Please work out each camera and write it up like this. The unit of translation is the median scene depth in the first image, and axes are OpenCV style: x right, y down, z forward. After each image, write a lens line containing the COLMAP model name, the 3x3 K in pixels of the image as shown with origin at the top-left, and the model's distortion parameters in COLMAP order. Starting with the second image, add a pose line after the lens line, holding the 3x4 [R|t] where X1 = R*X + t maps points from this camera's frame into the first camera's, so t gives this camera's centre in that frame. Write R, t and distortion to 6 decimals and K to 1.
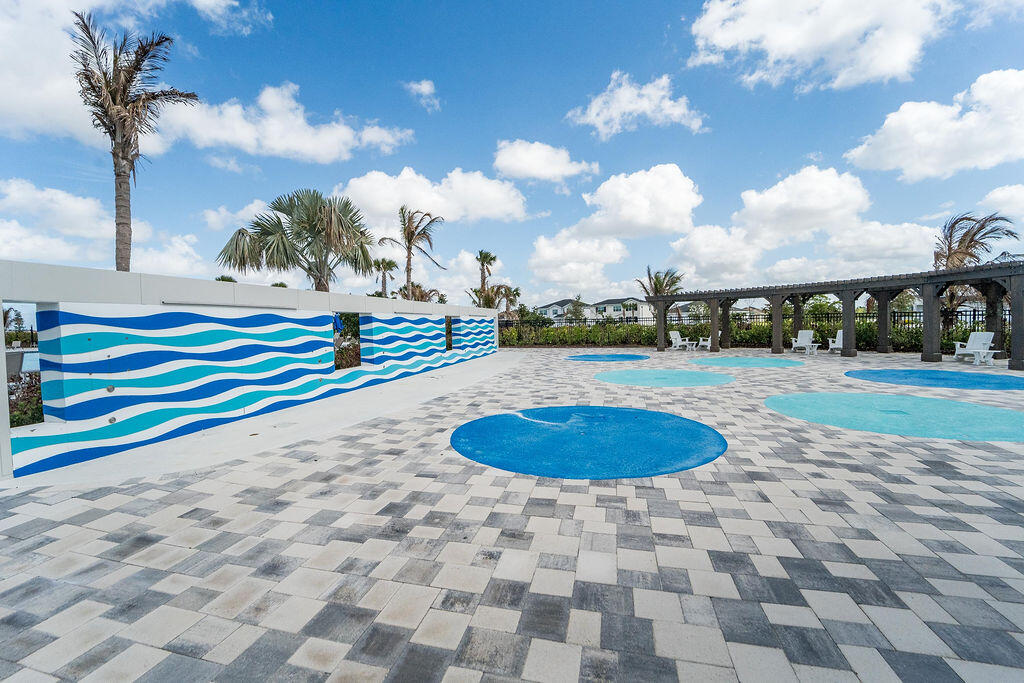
lens RADIAL K [[425.9, 0, 510.8], [0, 425.9, 332.9], [0, 0, 1]] dist [-0.012689, -0.001401]
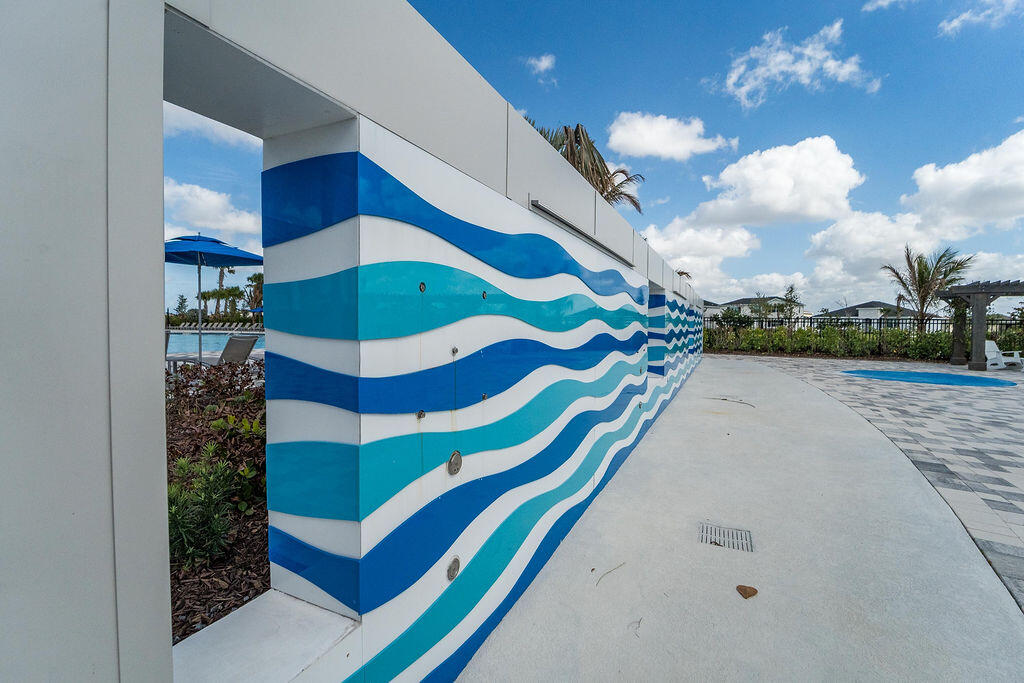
lens RADIAL K [[425.9, 0, 484.1], [0, 425.9, 322.1], [0, 0, 1]] dist [-0.012689, -0.001401]
pose [[0.977894, 0.033422, -0.206412, -0.099443], [-0.038261, 0.999078, -0.019496, 0.004588], [0.205570, 0.026963, 0.978271, 0.081090]]
